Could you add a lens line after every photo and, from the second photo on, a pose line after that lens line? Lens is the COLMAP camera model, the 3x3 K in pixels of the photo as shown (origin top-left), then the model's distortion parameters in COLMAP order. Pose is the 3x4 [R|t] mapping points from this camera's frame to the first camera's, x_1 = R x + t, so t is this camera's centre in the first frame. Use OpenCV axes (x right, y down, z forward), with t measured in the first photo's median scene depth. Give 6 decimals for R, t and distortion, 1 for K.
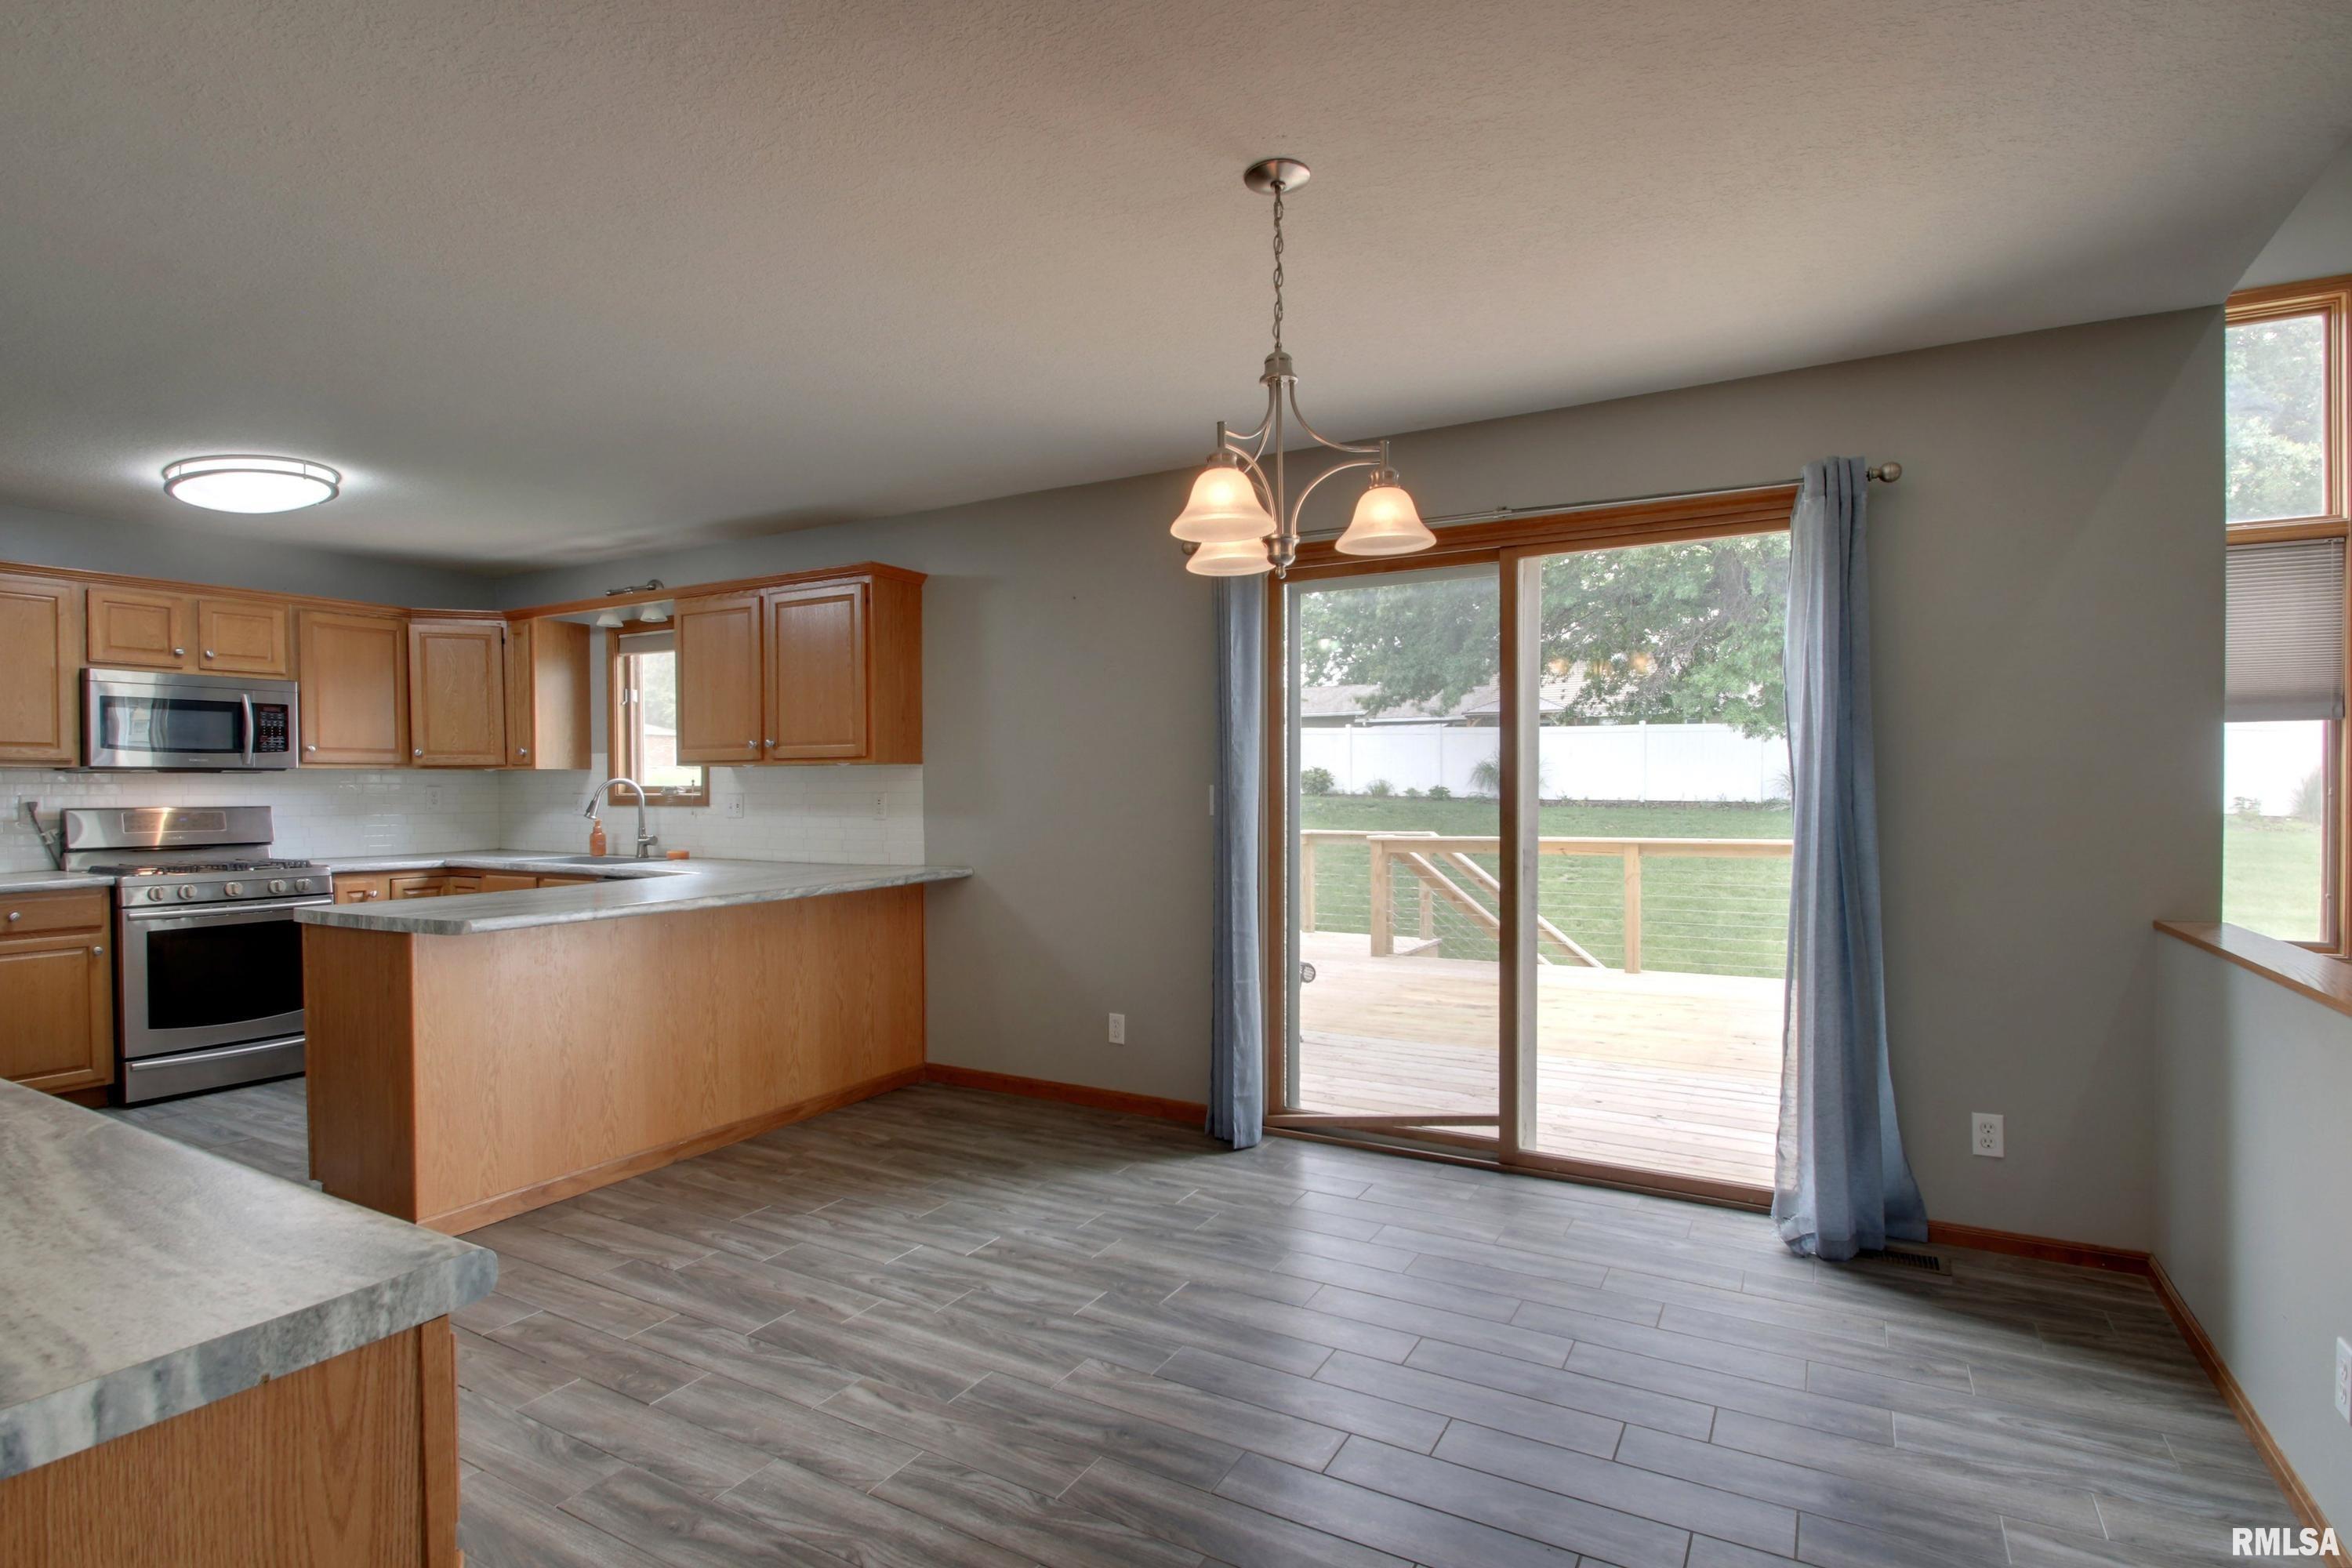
lens RADIAL K [[1176.4, 0, 1167.2], [0, 1176.4, 802.0], [0, 0, 1]] dist [0.005599, -0.009501]
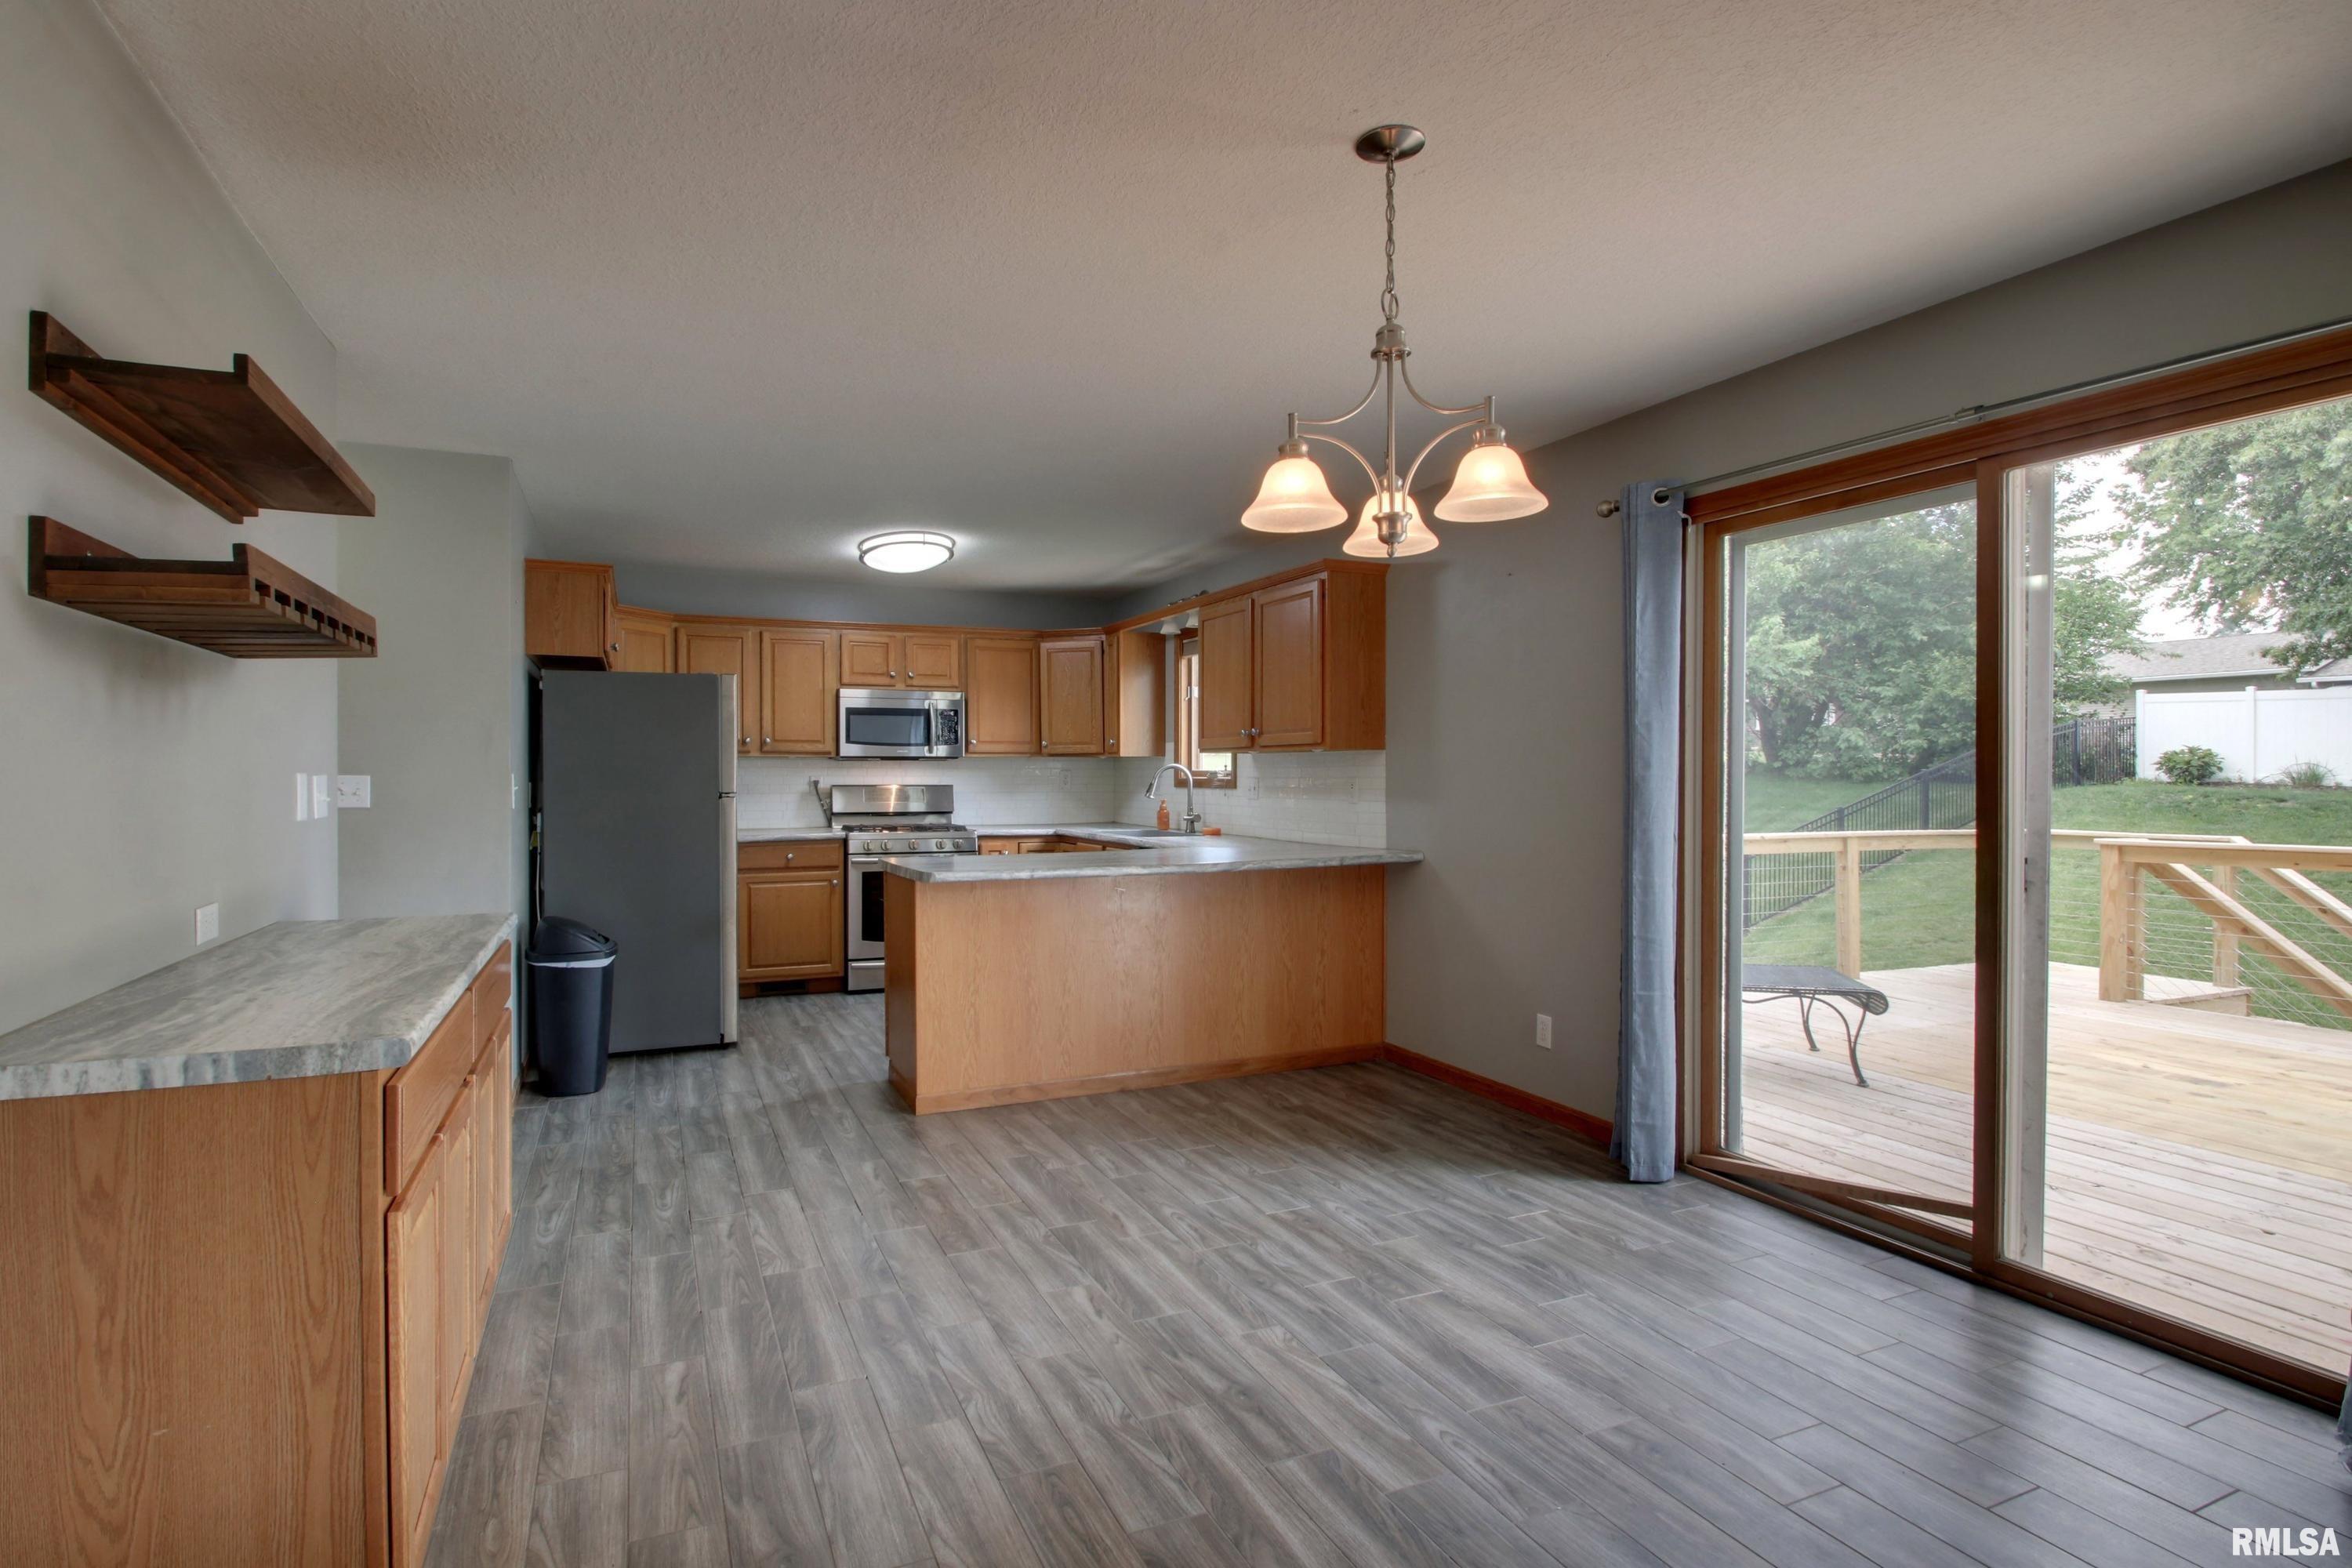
lens RADIAL K [[1176.4, 0, 1115.5], [0, 1176.4, 781.9], [0, 0, 1]] dist [0.005599, -0.009501]
pose [[0.795574, 0.007775, -0.605806, 0.270974], [-0.010024, 0.999950, -0.000330, -0.001830], [0.605773, 0.006335, 0.795612, 0.053162]]
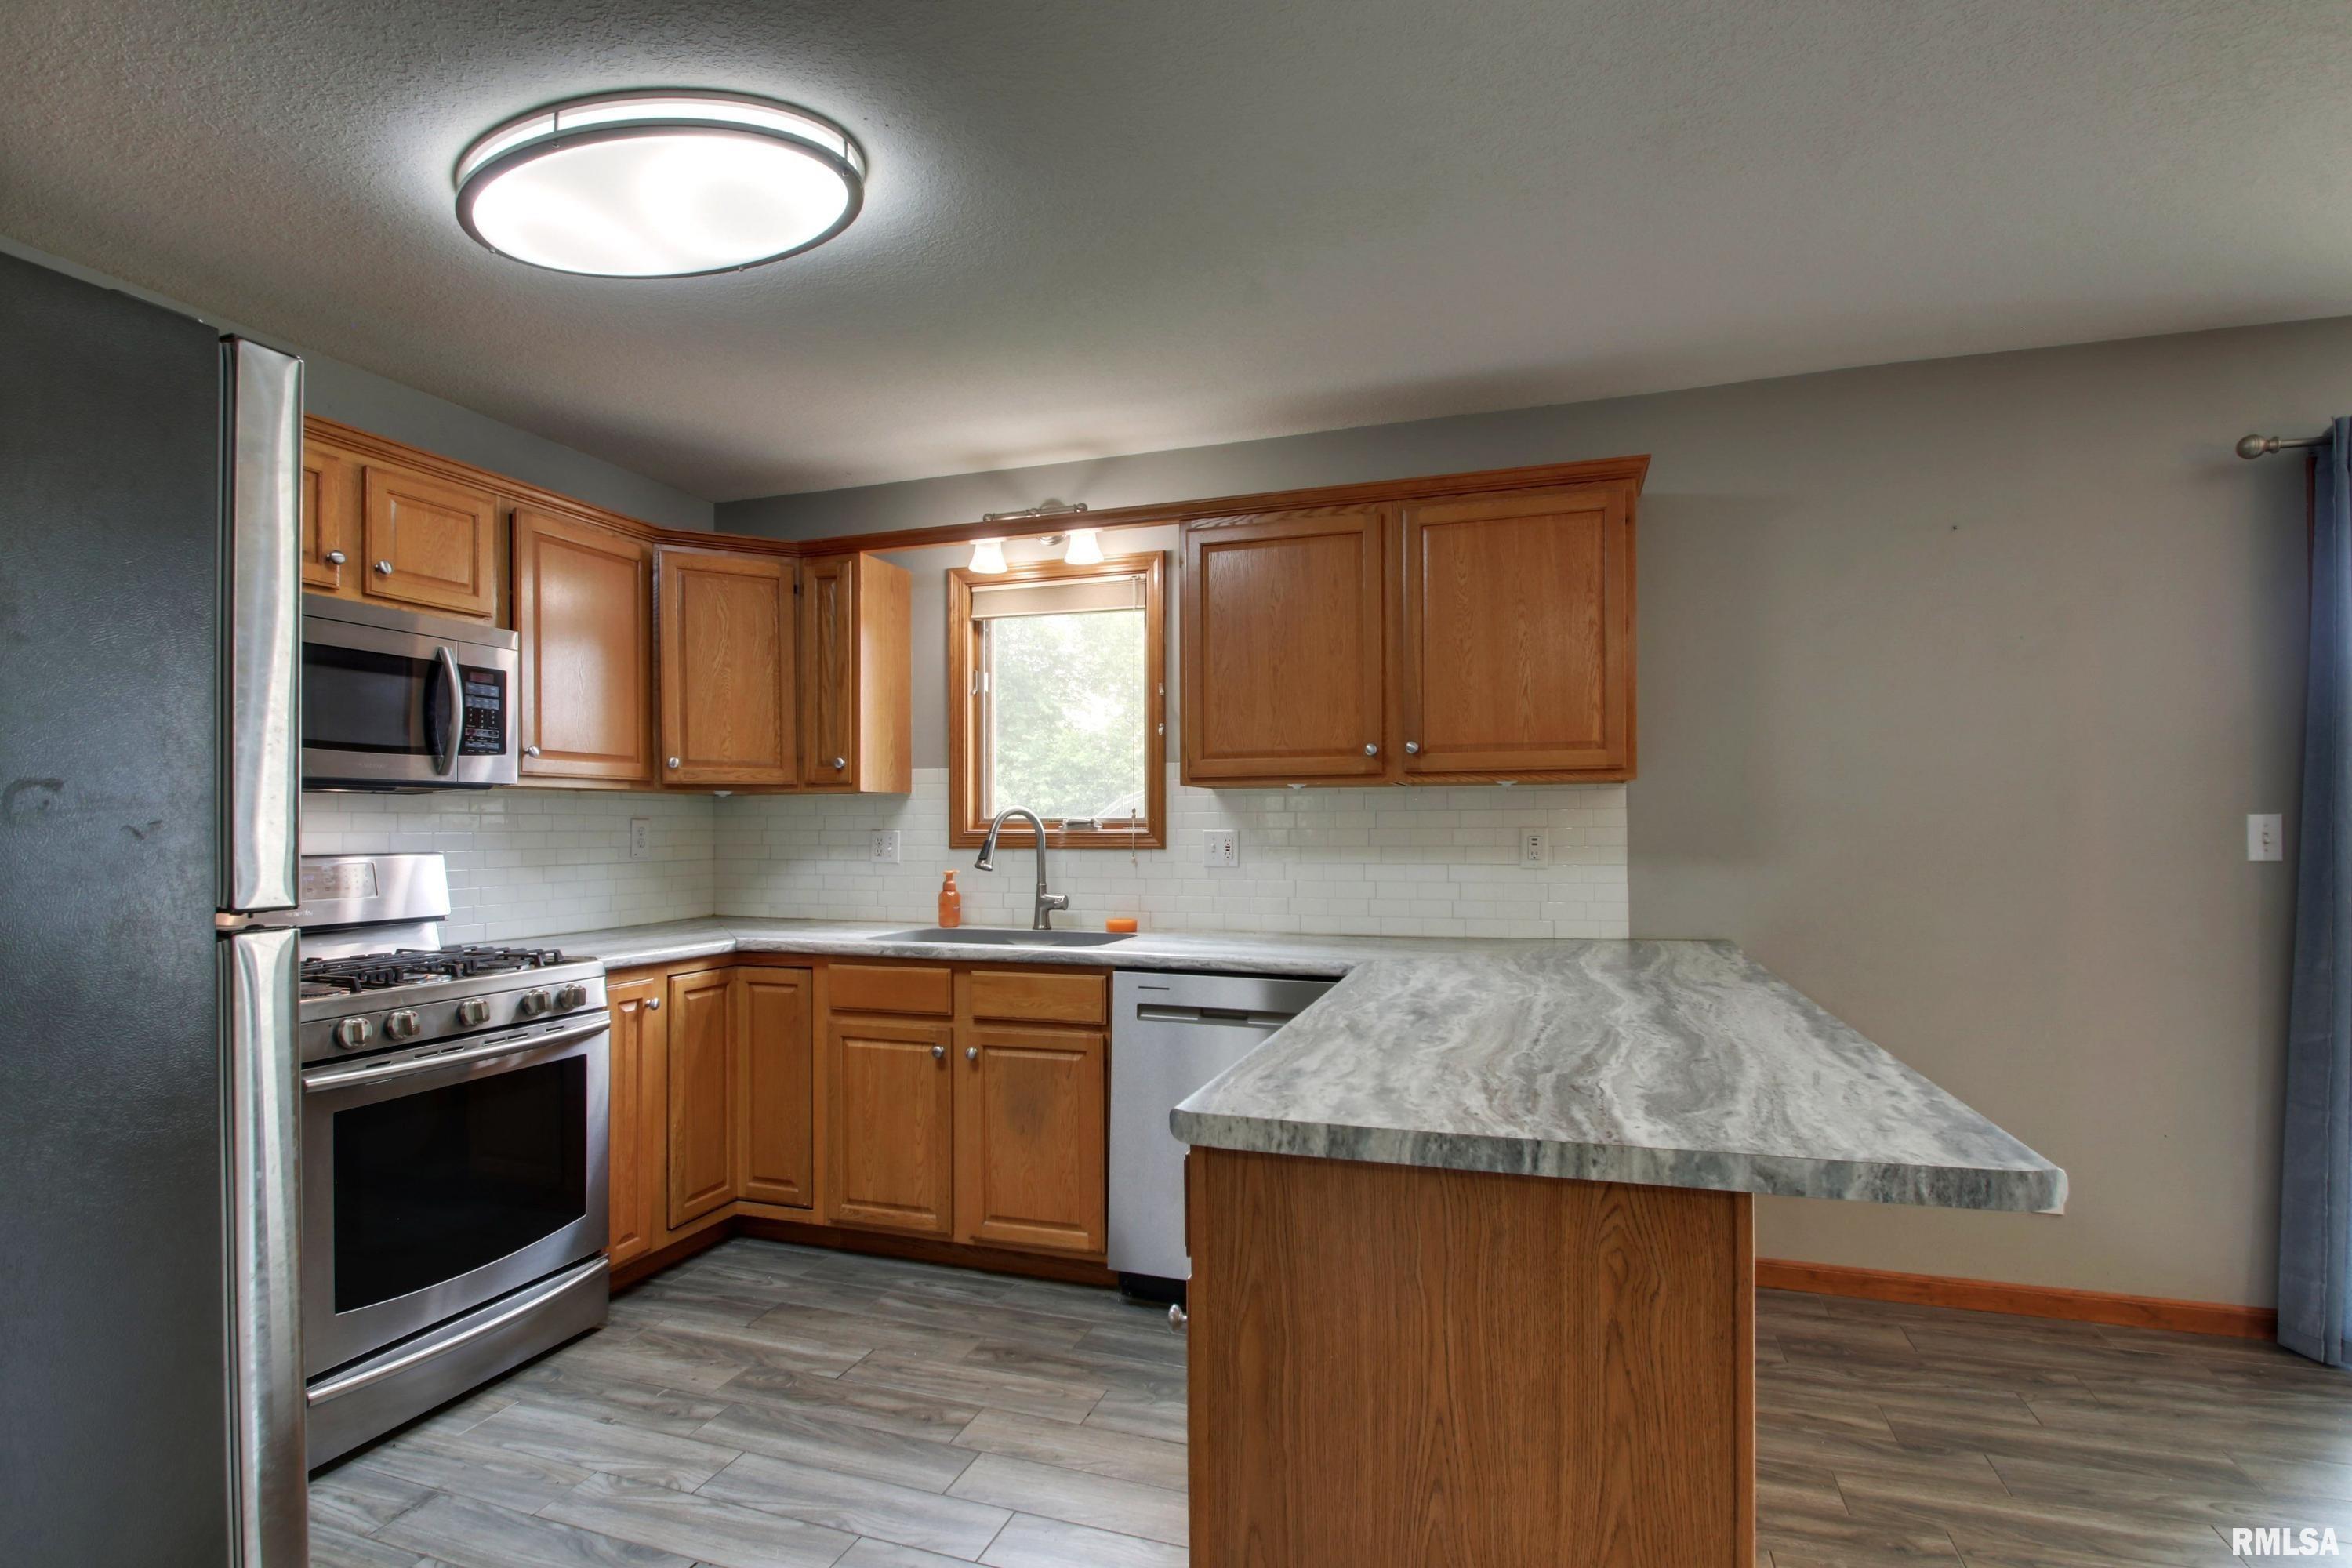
lens RADIAL K [[1176.4, 0, 1234.6], [0, 1176.4, 808.4], [0, 0, 1]] dist [0.005599, -0.009501]
pose [[0.979201, 0.003484, 0.202863, -0.665153], [0.002626, 0.999551, -0.029844, 0.000460], [-0.202876, 0.029756, 0.978752, 0.490763]]
